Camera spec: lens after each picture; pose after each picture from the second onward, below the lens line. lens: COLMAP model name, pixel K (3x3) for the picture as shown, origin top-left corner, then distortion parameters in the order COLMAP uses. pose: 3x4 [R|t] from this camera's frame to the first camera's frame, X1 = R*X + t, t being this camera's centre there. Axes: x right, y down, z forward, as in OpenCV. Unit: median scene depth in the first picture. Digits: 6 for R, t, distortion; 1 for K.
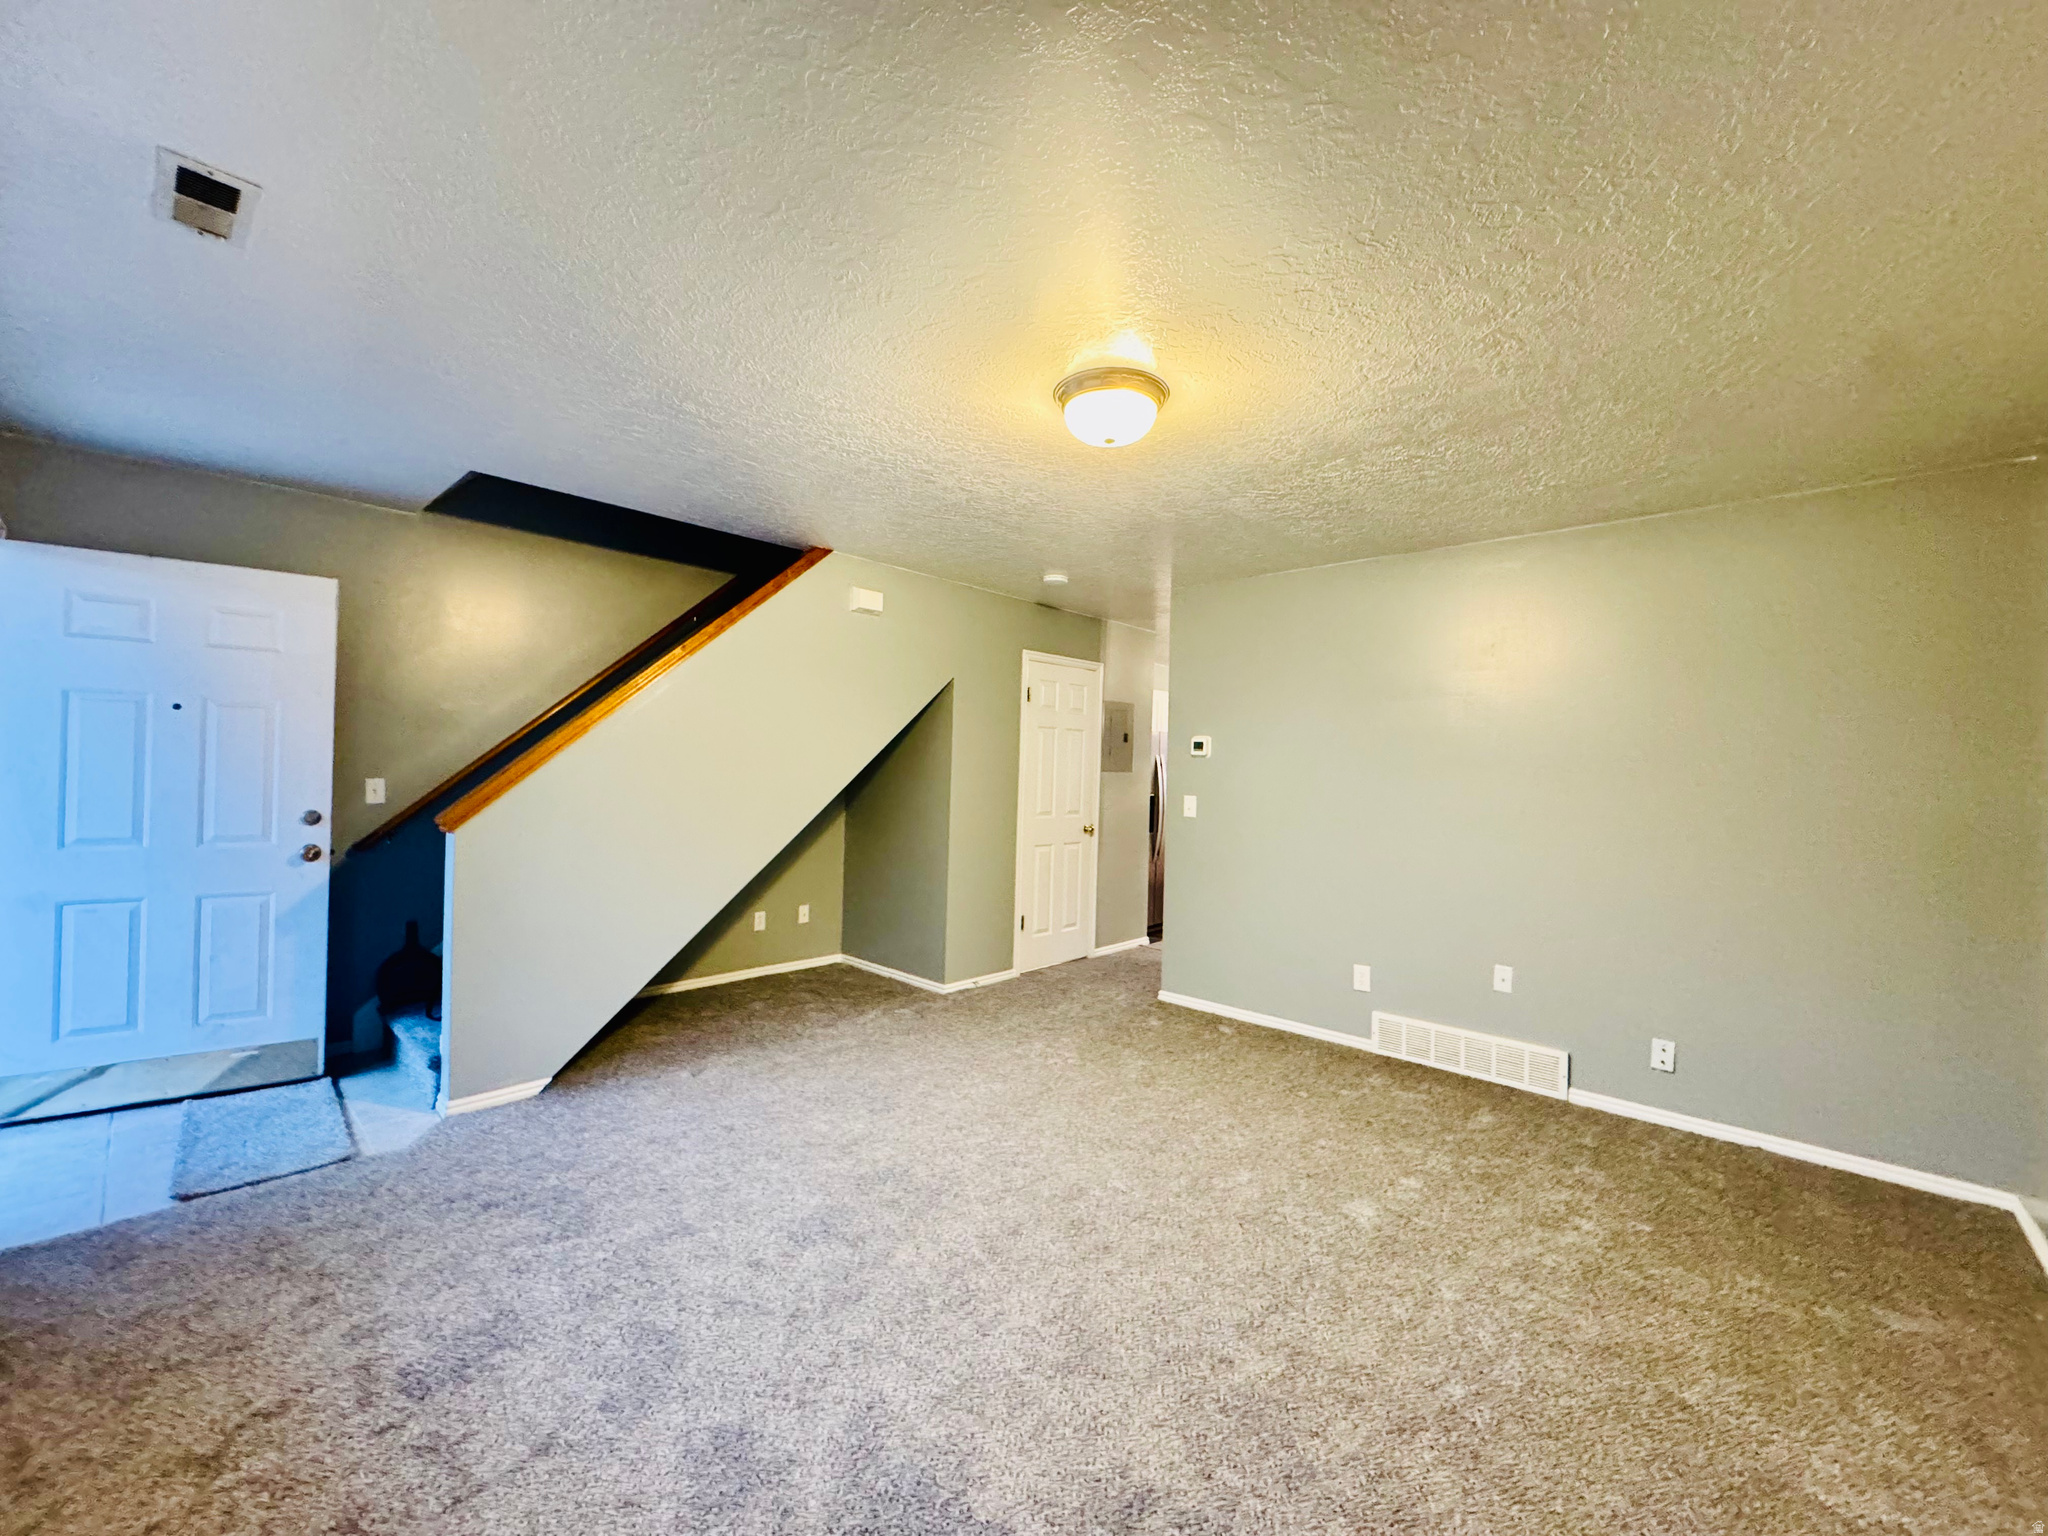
lens RADIAL K [[813.8, 0, 1020.2], [0, 813.8, 761.7], [0, 0, 1]] dist [-0.002906, 0.000729]
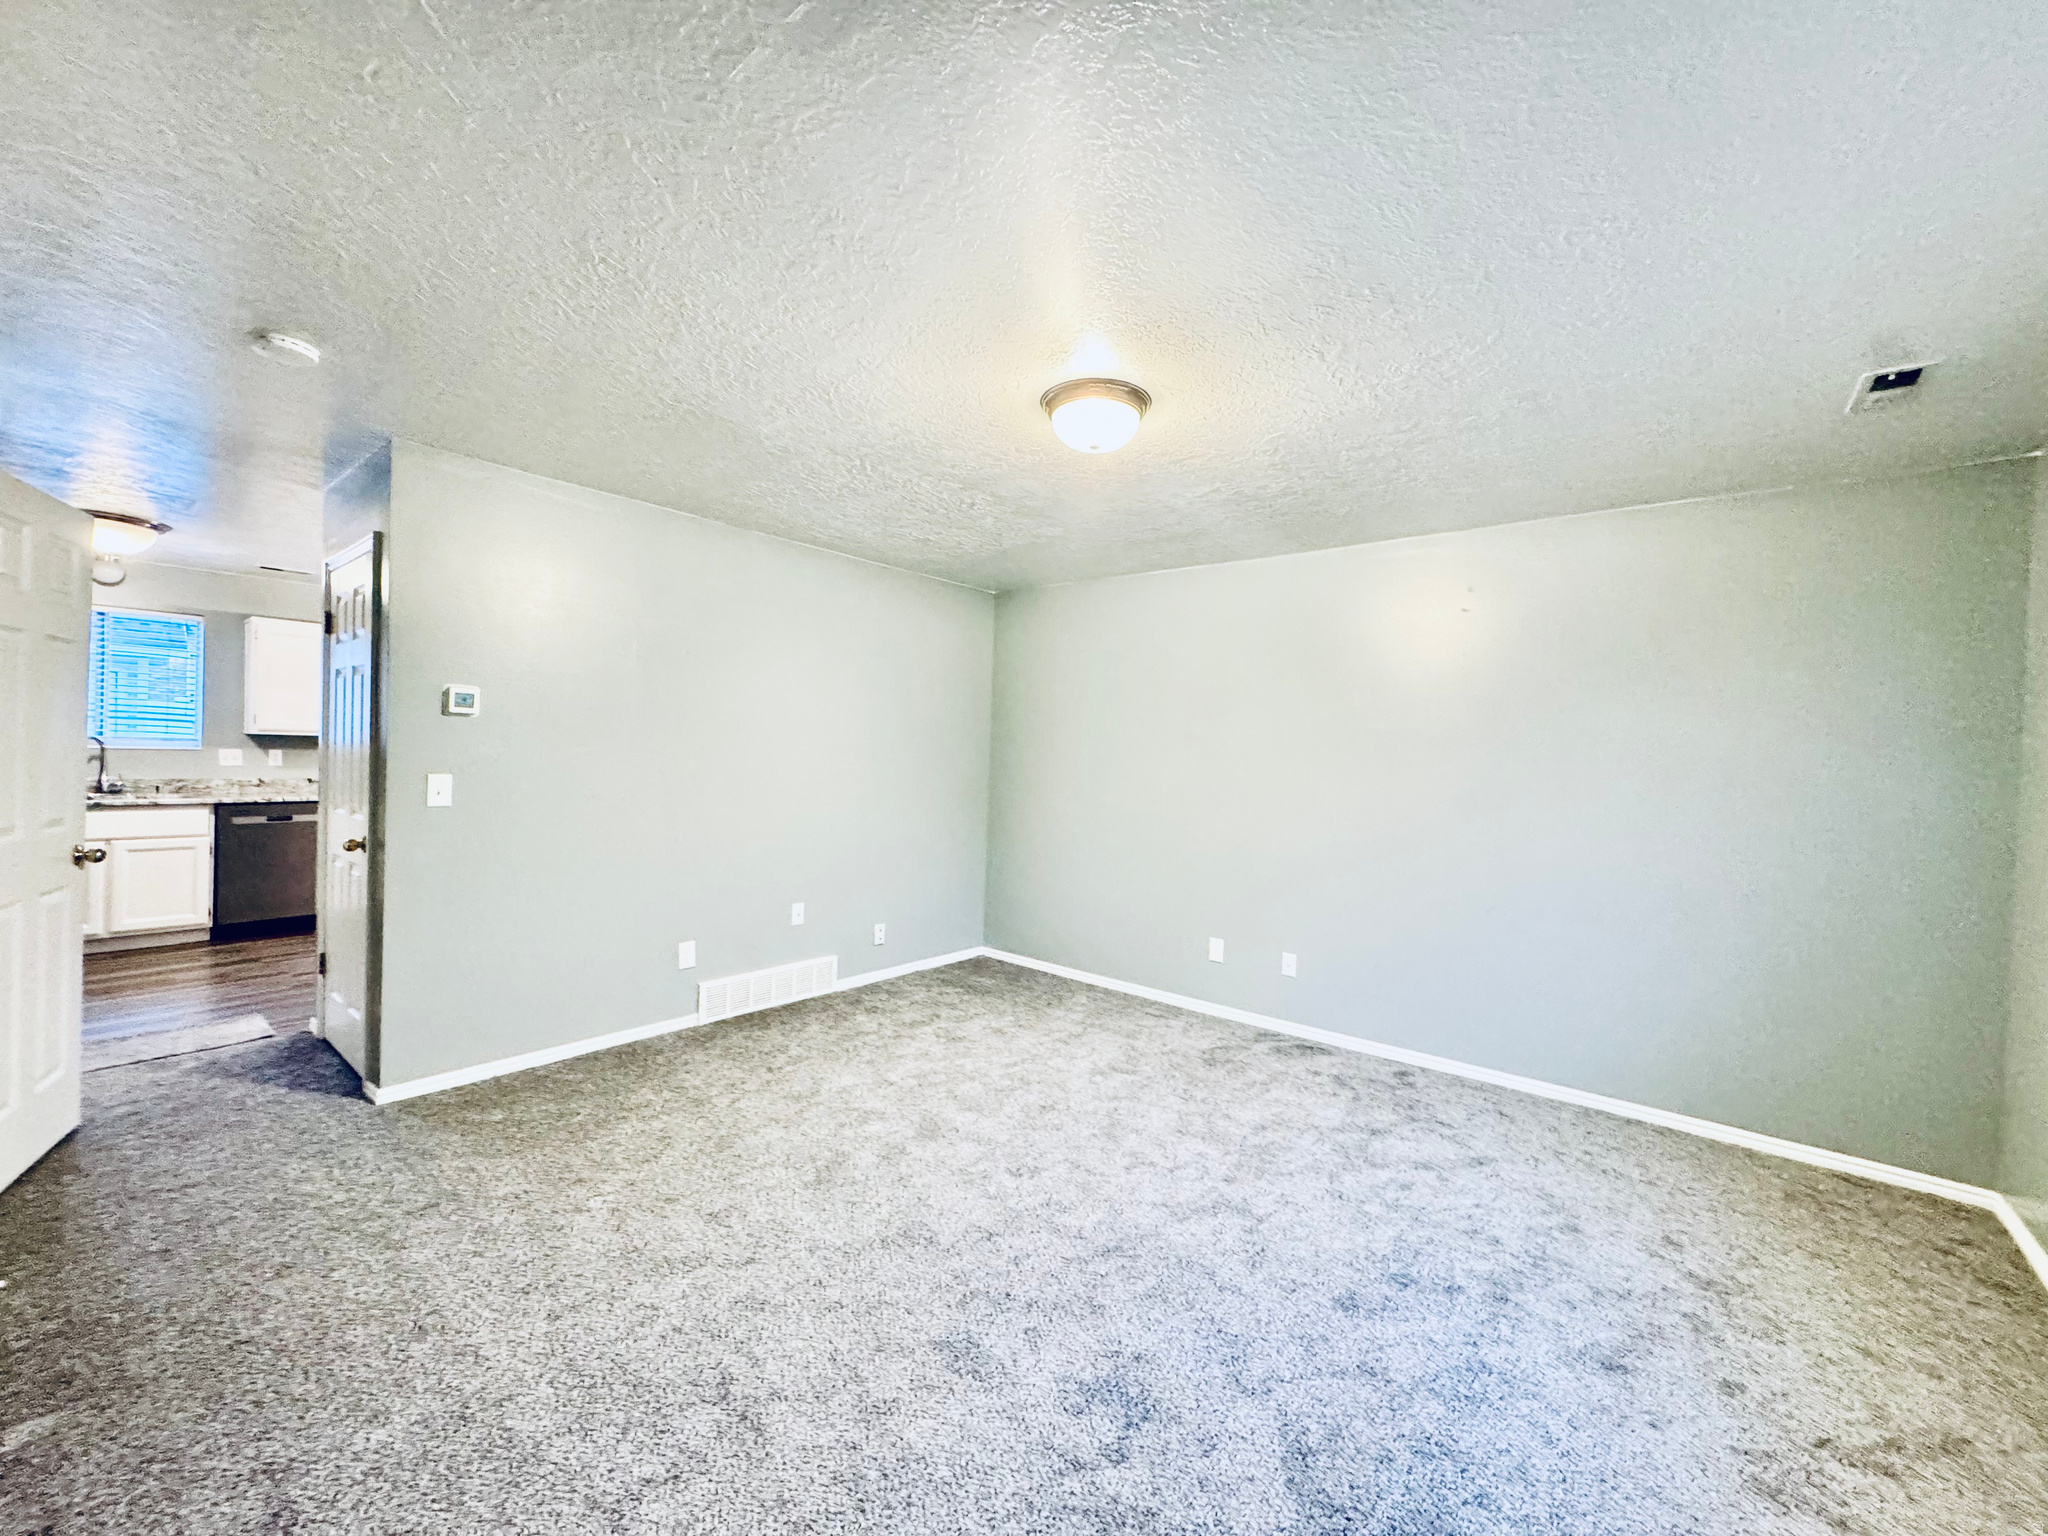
lens RADIAL K [[813.8, 0, 1019.7], [0, 813.8, 762.0], [0, 0, 1]] dist [-0.002906, 0.000729]
pose [[-0.050718, -0.035659, 0.998076, -0.620376], [-0.039047, 0.998669, 0.033696, -0.011378], [-0.997949, -0.037263, -0.052043, 0.744153]]
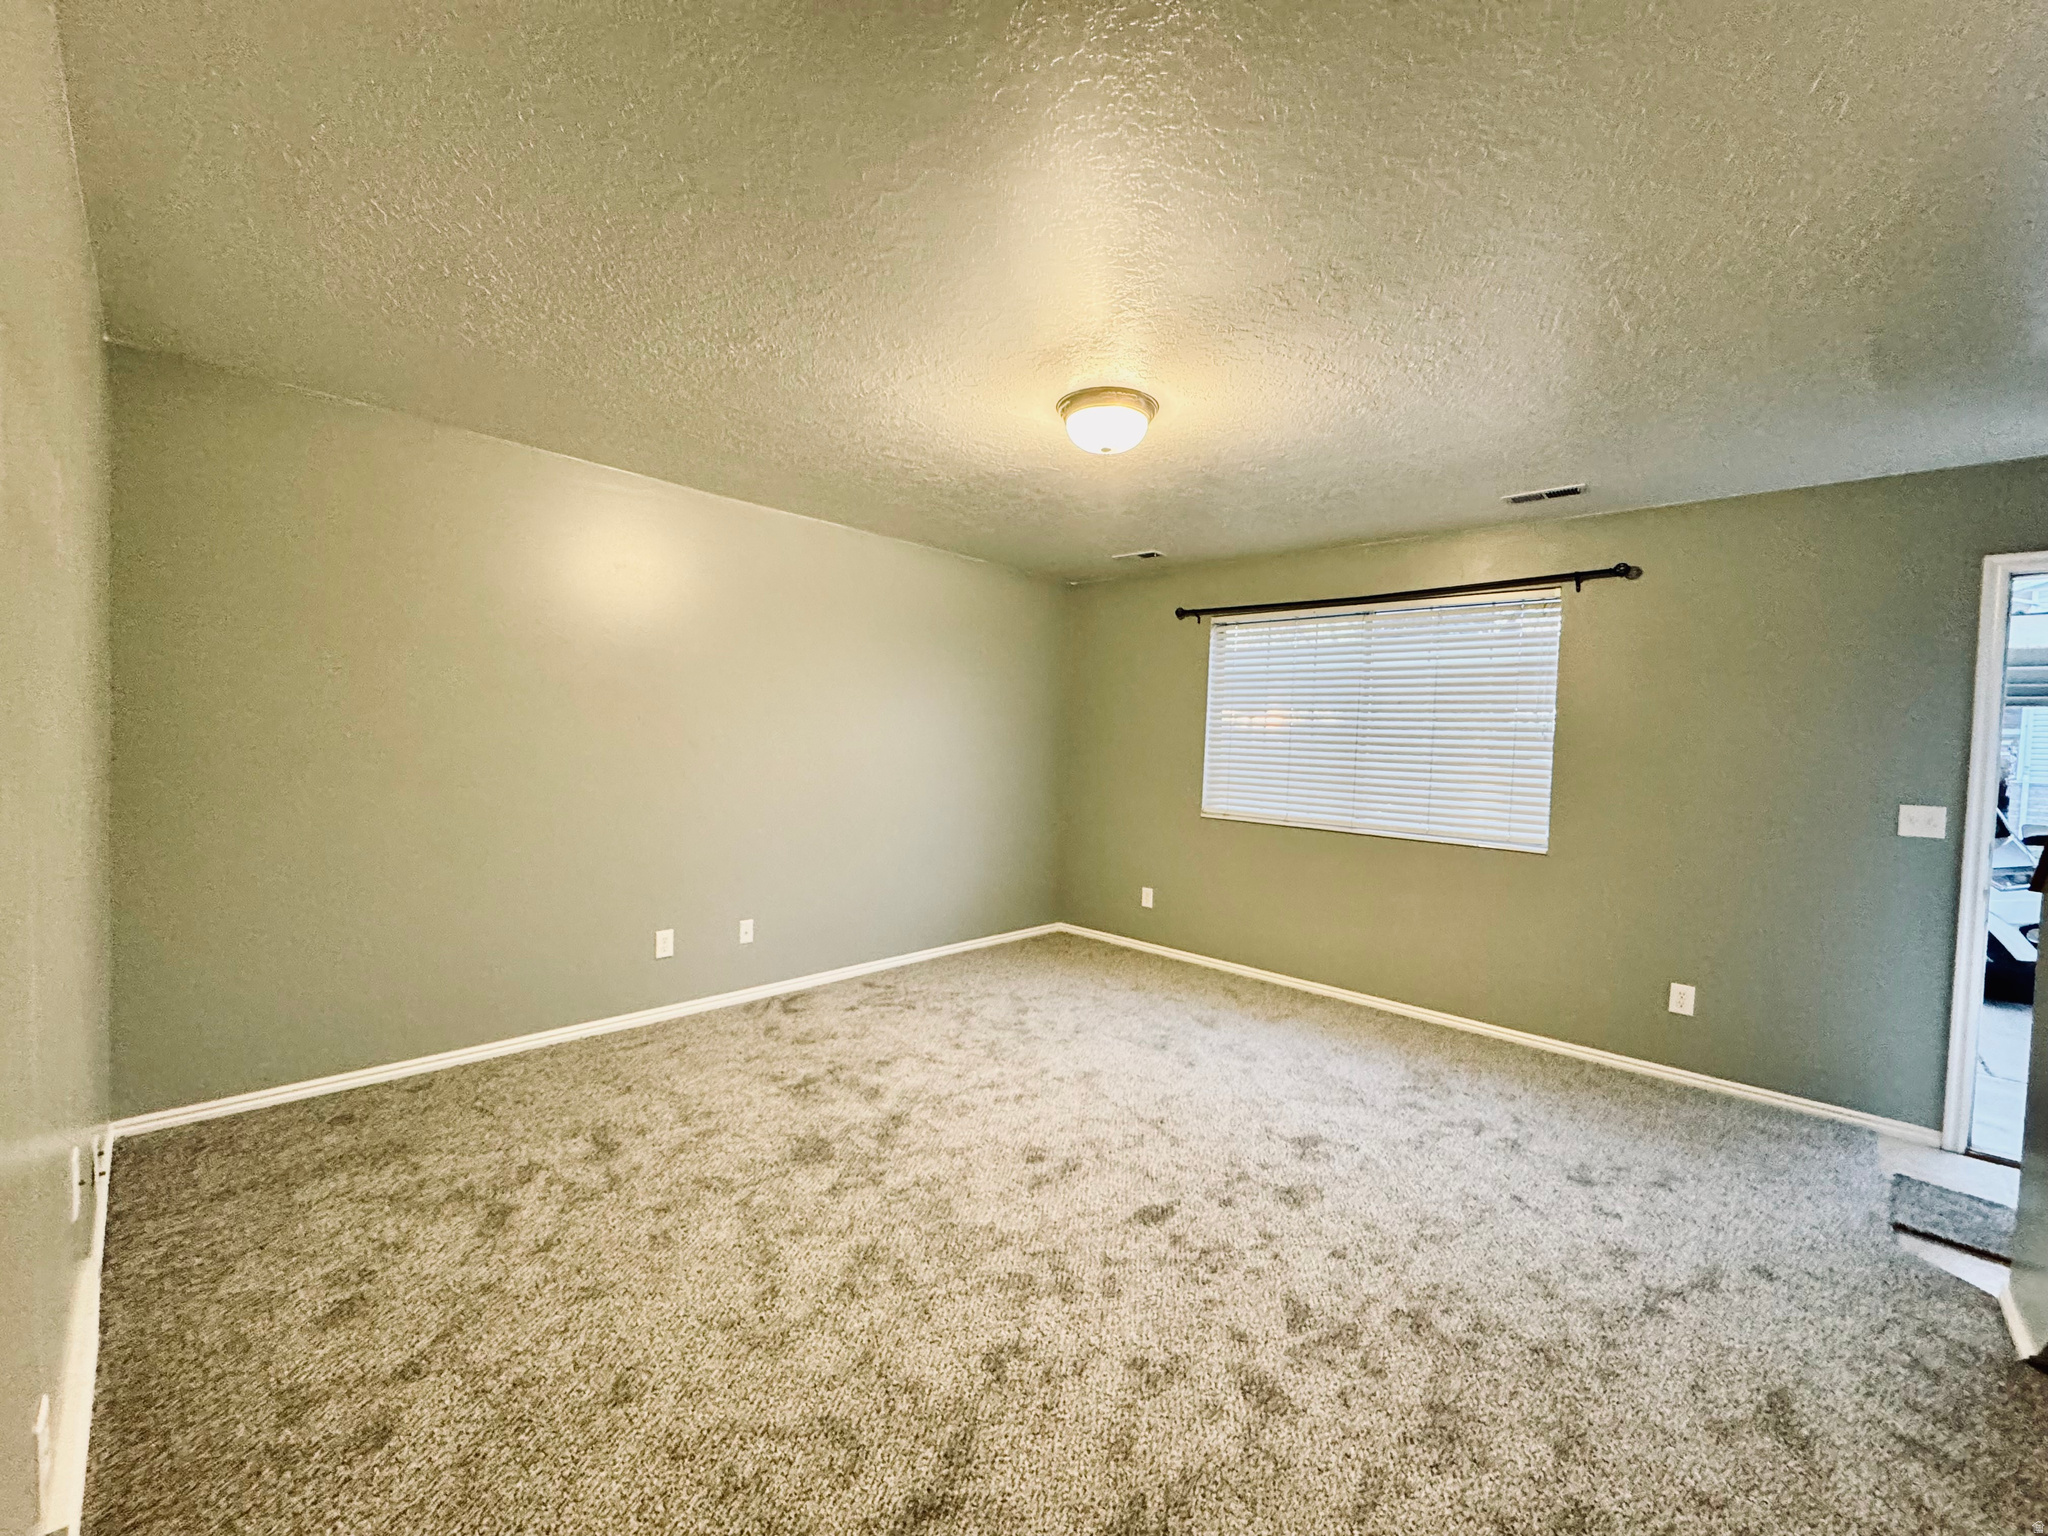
lens RADIAL K [[813.8, 0, 1034.5], [0, 813.8, 768.2], [0, 0, 1]] dist [-0.002906, 0.000729]
pose [[-0.998036, -0.062609, 0.001887, 0.120416], [-0.062512, 0.997490, 0.033248, 0.012667], [-0.003964, 0.033065, -0.999445, 1.407901]]
